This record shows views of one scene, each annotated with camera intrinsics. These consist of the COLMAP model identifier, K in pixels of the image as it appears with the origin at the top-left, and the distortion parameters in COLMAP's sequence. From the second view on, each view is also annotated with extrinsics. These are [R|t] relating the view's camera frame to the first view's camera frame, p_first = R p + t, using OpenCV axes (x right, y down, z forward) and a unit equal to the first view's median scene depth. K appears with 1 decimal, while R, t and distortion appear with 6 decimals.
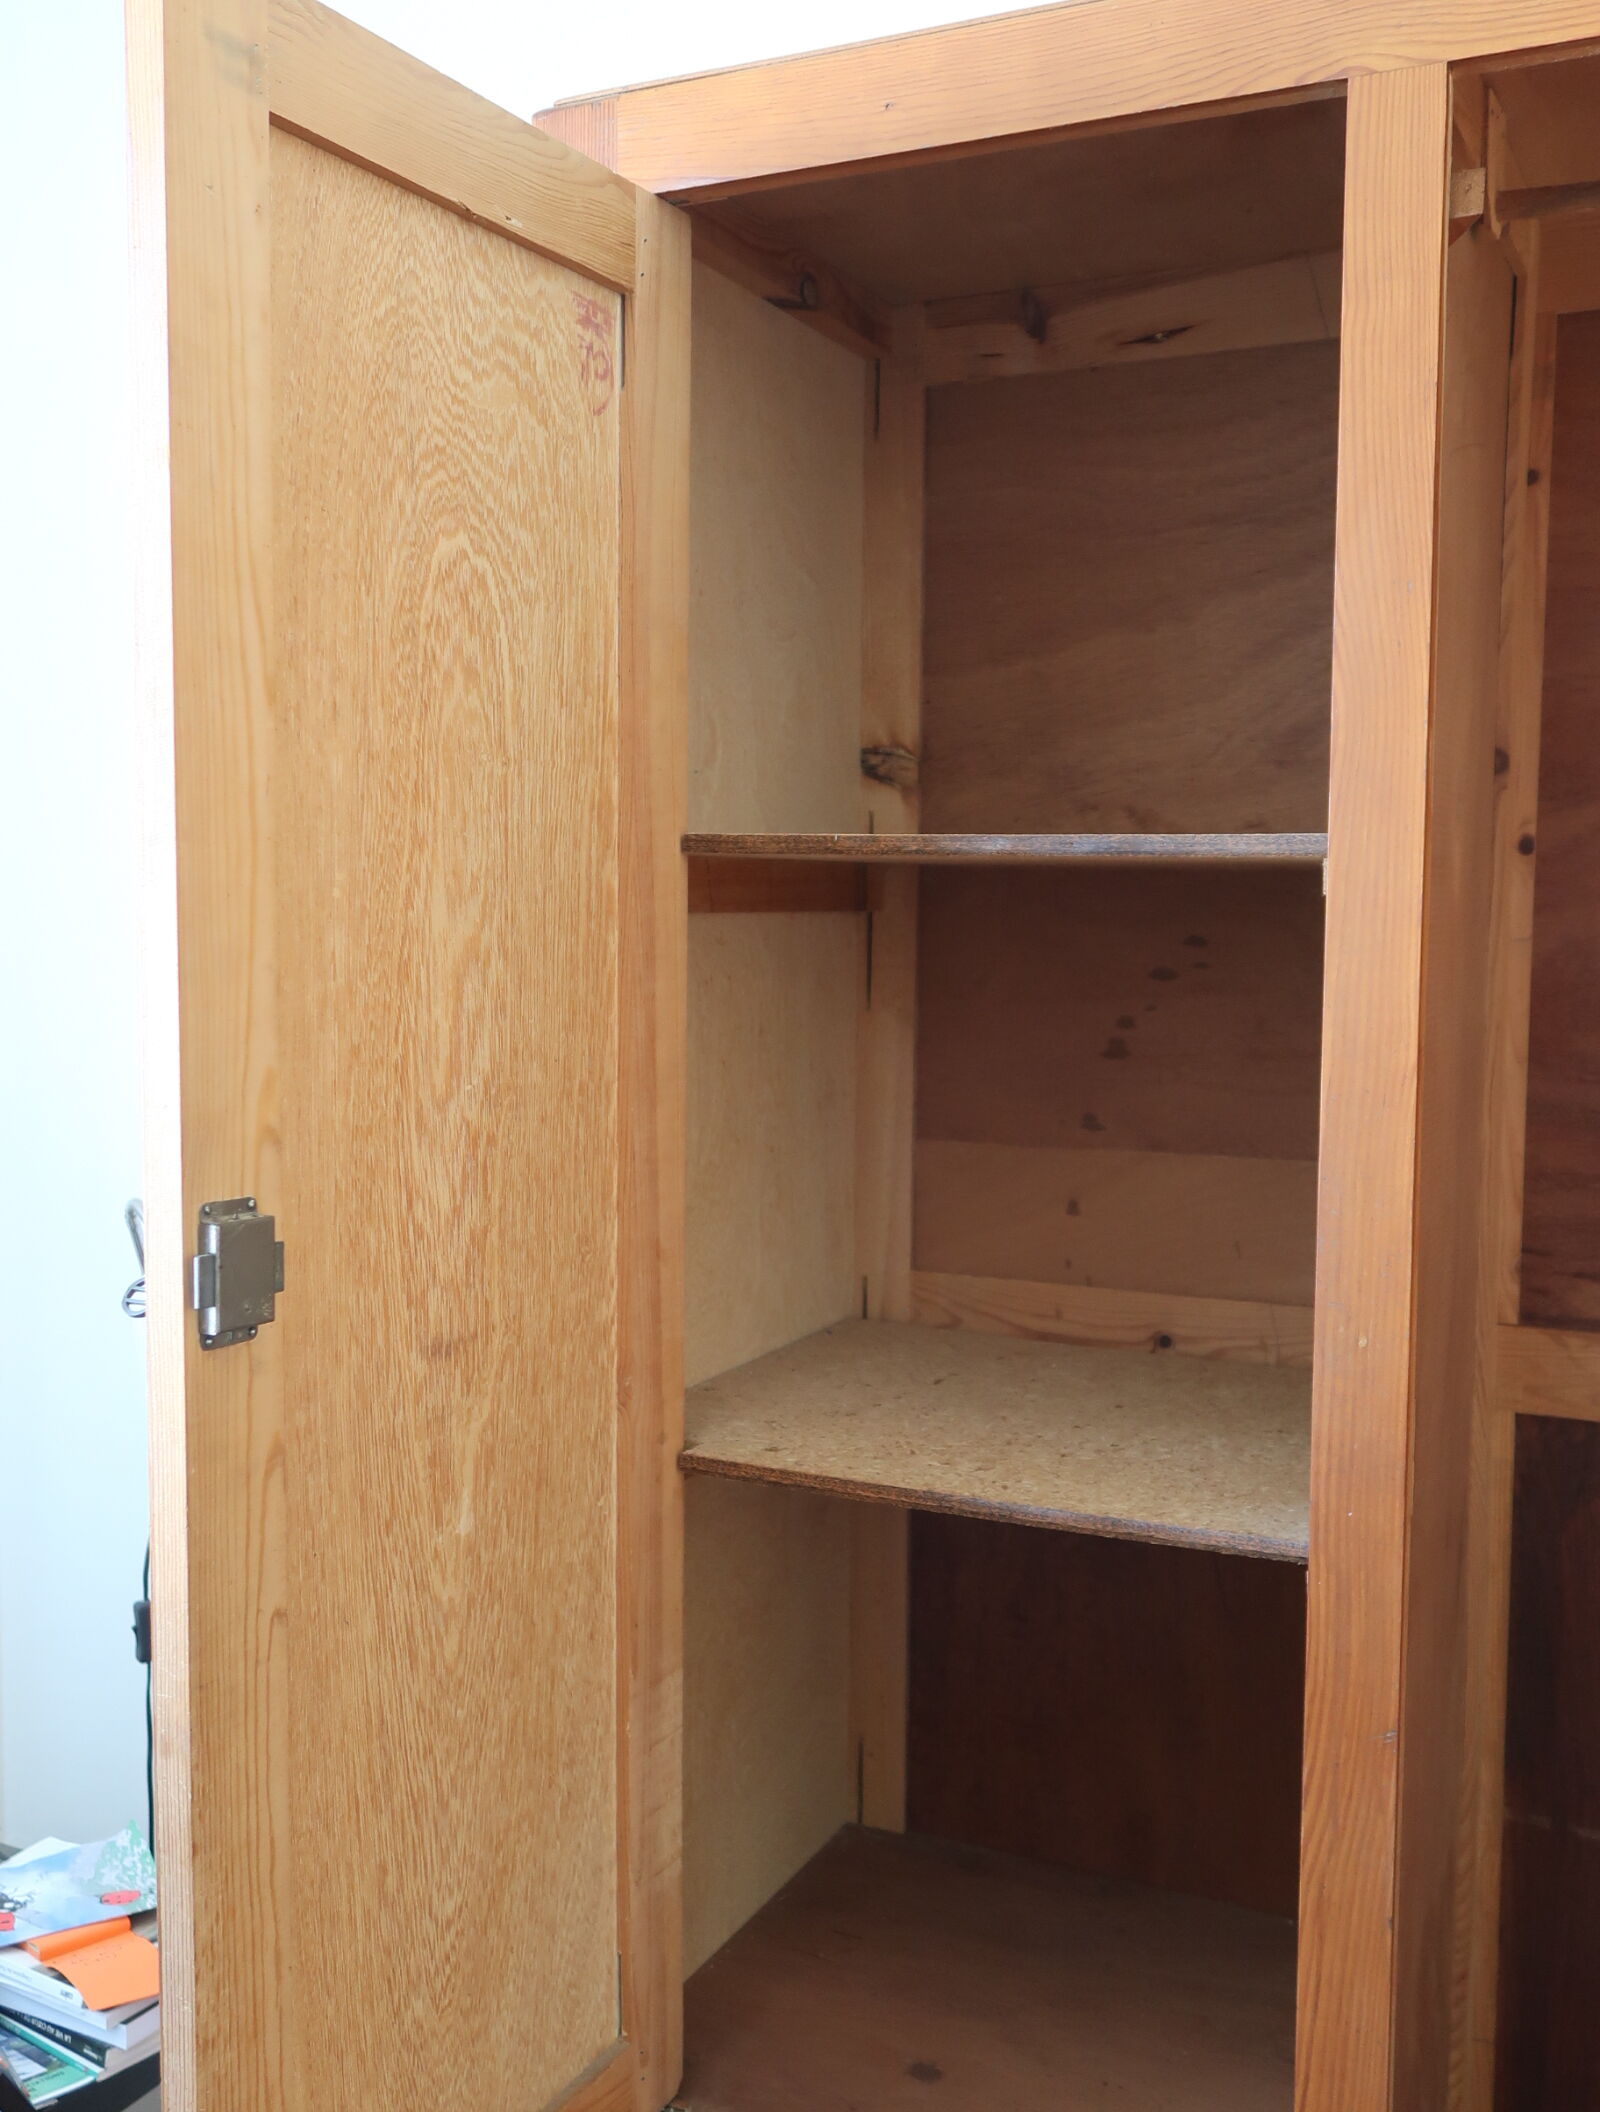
lens RADIAL K [[1998.0, 0, 787.9], [0, 1998.0, 1058.5], [0, 0, 1]] dist [-0.001452, 0.000000]
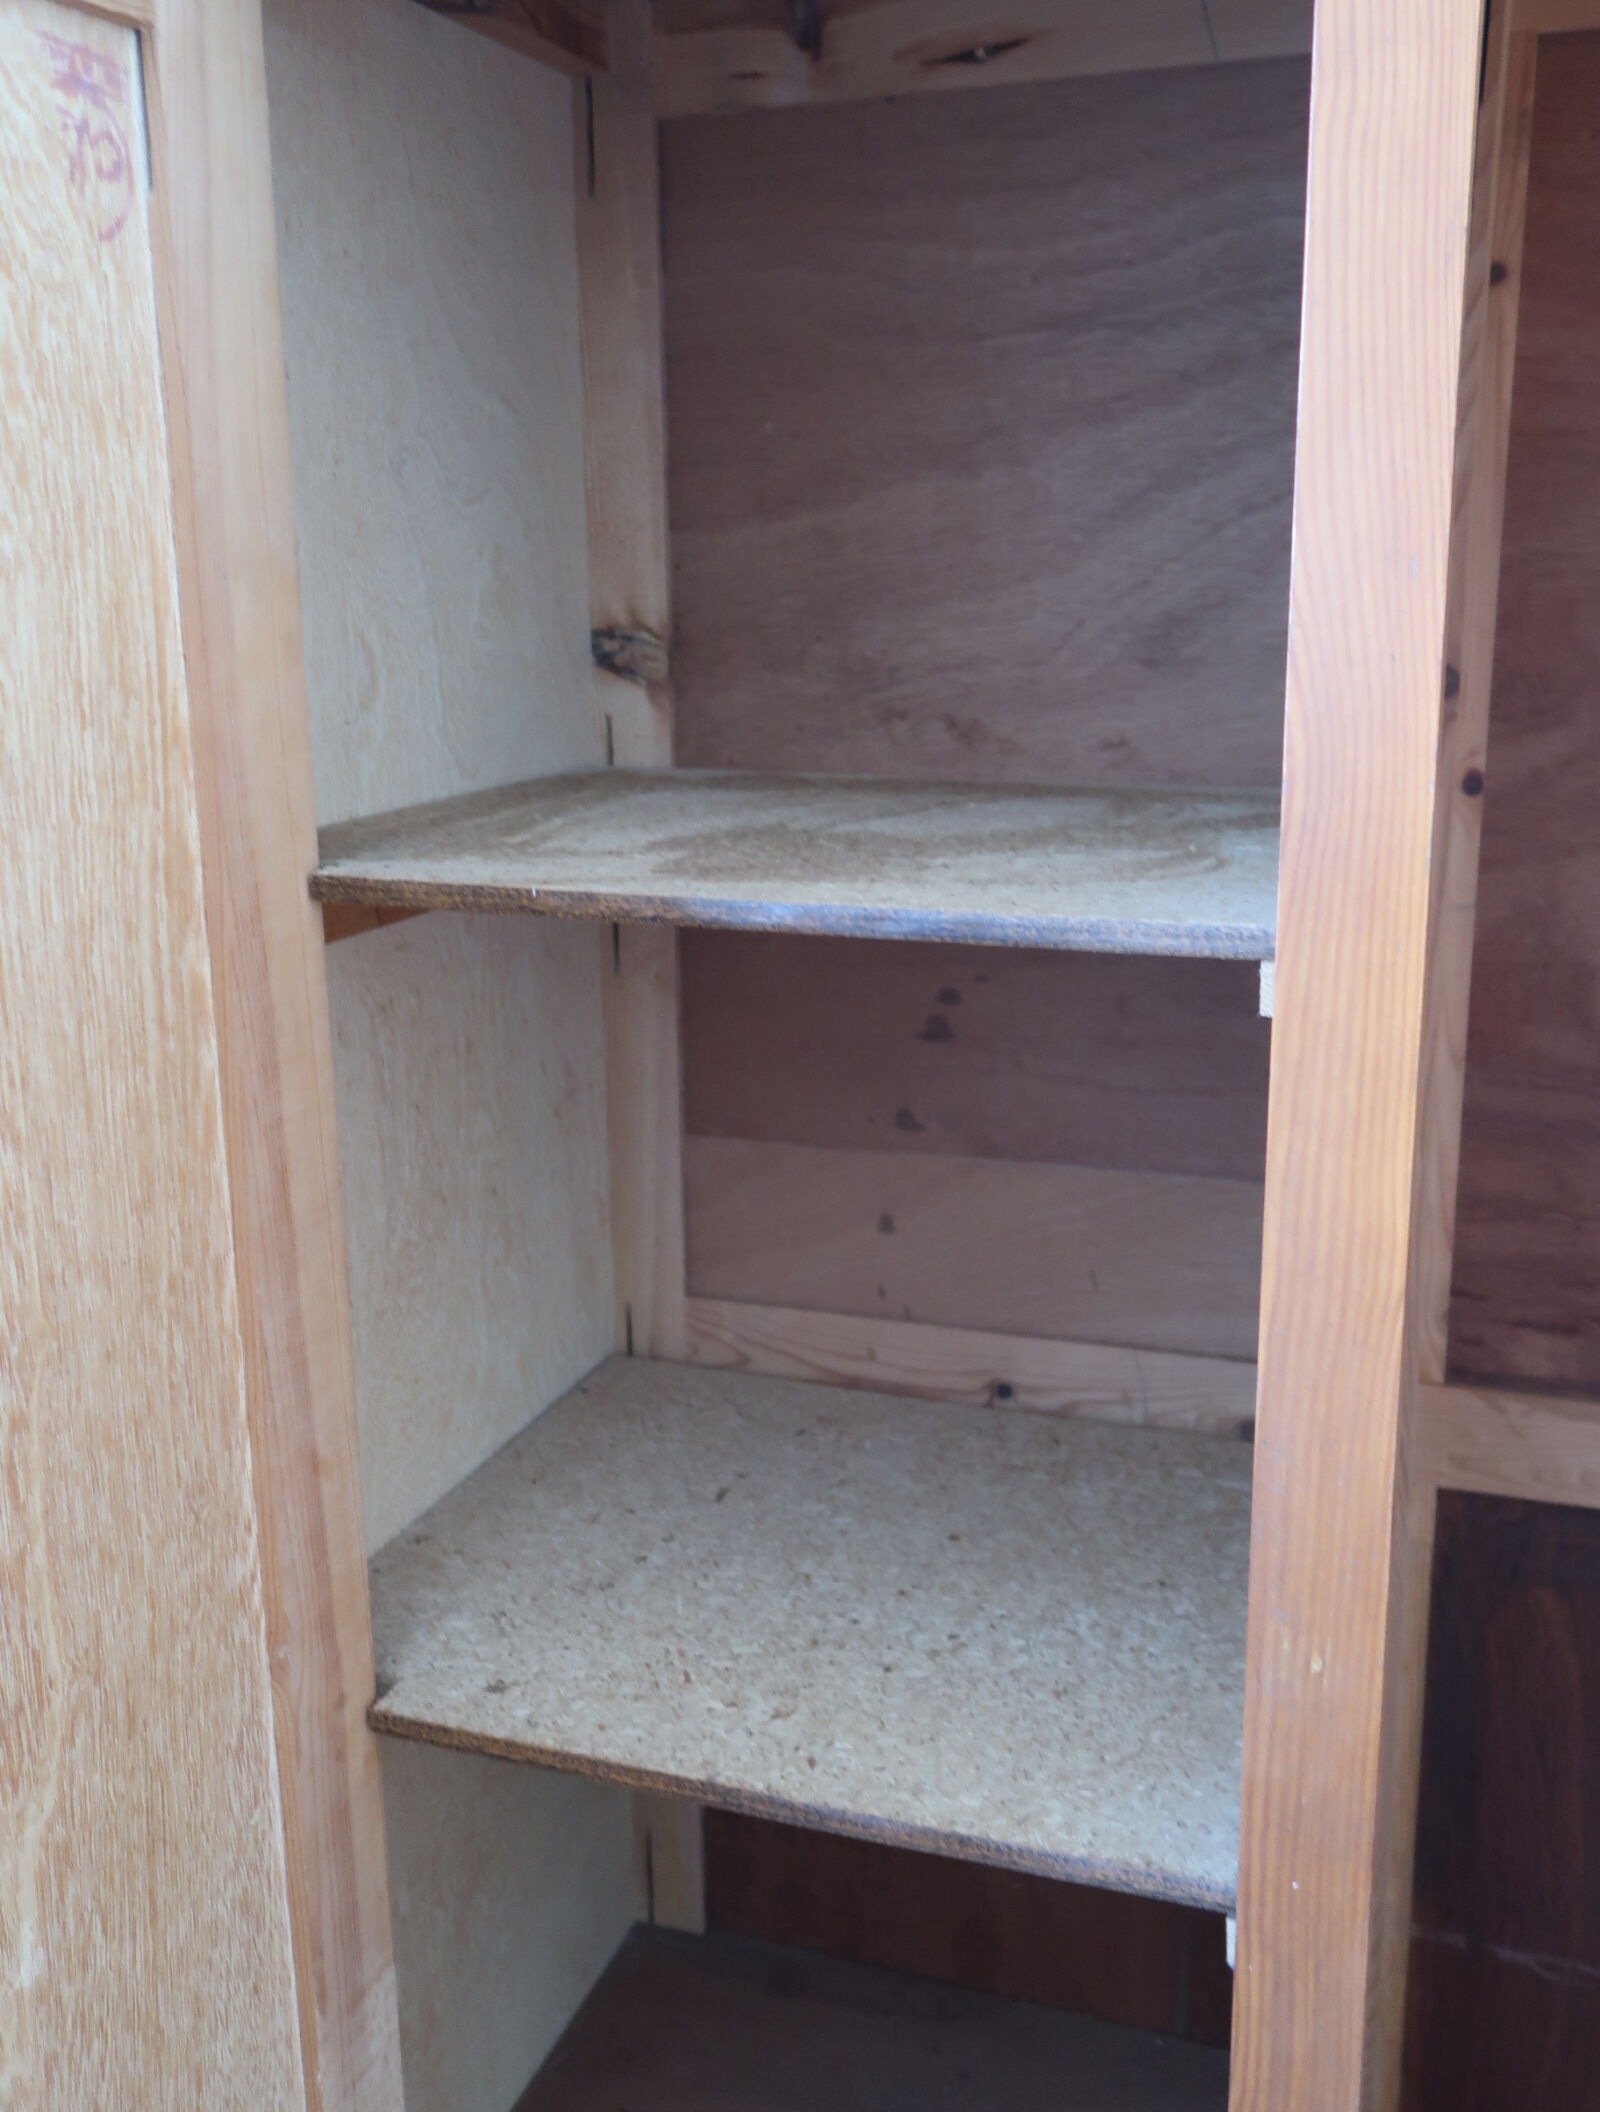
lens RADIAL K [[1998.0, 0, 788.9], [0, 1998.0, 1052.0], [0, 0, 1]] dist [-0.001452, 0.000000]
pose [[0.994084, -0.047086, 0.097880, 0.039869], [0.030670, 0.986162, 0.162921, -0.160399], [-0.104197, -0.158956, 0.981772, 0.315035]]
